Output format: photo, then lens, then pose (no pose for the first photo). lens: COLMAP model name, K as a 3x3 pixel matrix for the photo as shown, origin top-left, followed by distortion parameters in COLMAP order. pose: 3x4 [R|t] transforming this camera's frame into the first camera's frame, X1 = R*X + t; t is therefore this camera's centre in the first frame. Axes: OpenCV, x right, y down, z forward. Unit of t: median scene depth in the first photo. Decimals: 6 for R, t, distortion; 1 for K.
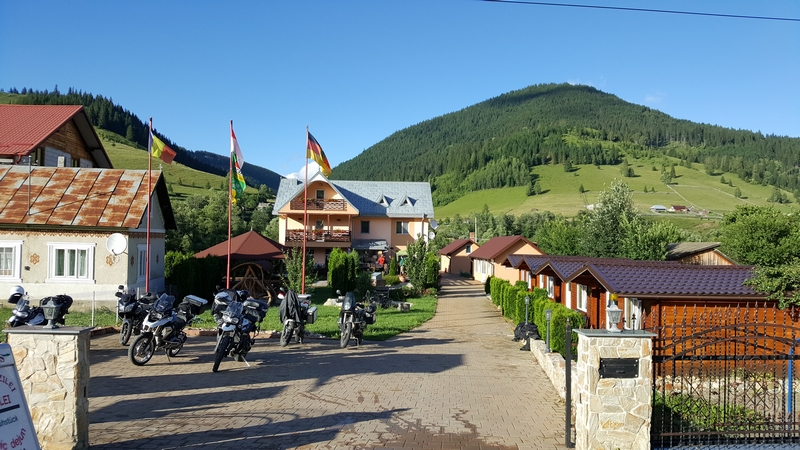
lens RADIAL K [[590.4, 0, 406.5], [0, 590.4, 242.4], [0, 0, 1]] dist [0.029005, -0.102084]
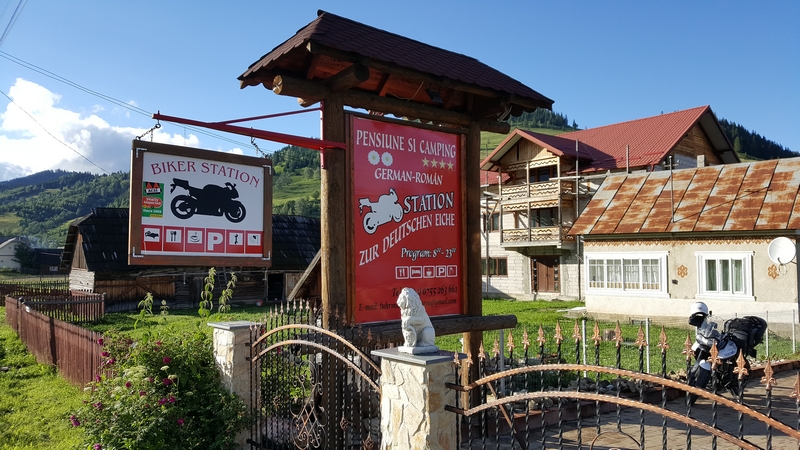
lens RADIAL K [[590.4, 0, 402.1], [0, 590.4, 221.6], [0, 0, 1]] dist [0.029005, -0.102084]
pose [[0.571736, -0.075340, -0.816971, -0.089475], [0.022979, 0.996855, -0.075847, 0.007276], [0.820116, 0.024591, 0.571668, 0.090832]]
